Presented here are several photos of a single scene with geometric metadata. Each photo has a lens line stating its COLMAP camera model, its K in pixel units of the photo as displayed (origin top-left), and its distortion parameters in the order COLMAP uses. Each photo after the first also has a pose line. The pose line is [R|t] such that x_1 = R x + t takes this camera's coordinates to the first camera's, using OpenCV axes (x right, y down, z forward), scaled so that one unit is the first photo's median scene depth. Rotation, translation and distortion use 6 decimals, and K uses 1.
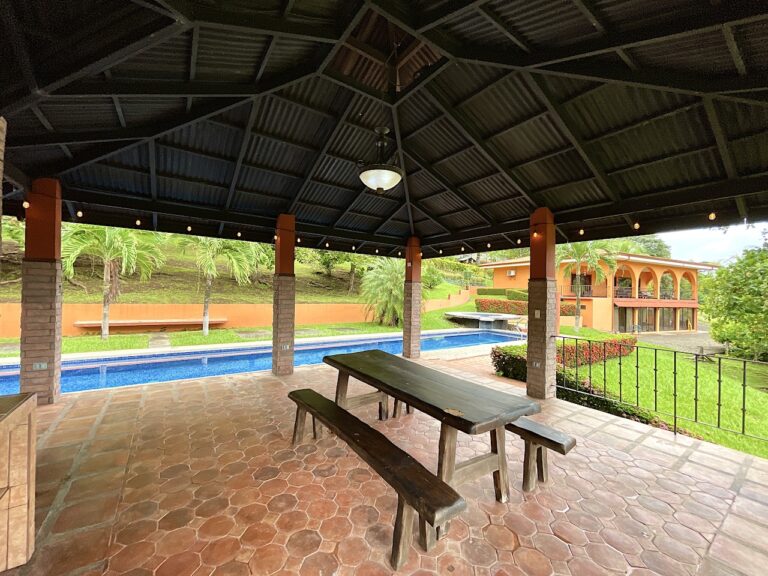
lens RADIAL K [[312.1, 0, 383.0], [0, 312.1, 289.5], [0, 0, 1]] dist [0.015243, 0.000388]
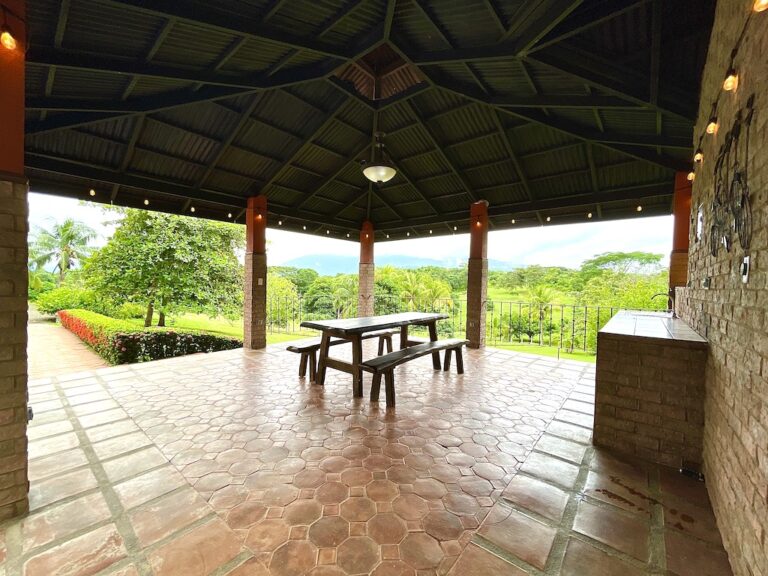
lens RADIAL K [[312.1, 0, 386.9], [0, 312.1, 287.8], [0, 0, 1]] dist [0.015243, 0.000388]
pose [[0.967089, -0.015626, 0.253957, -0.265683], [0.005117, 0.999105, 0.041990, 0.048307], [-0.254386, -0.039309, 0.966304, -0.219304]]
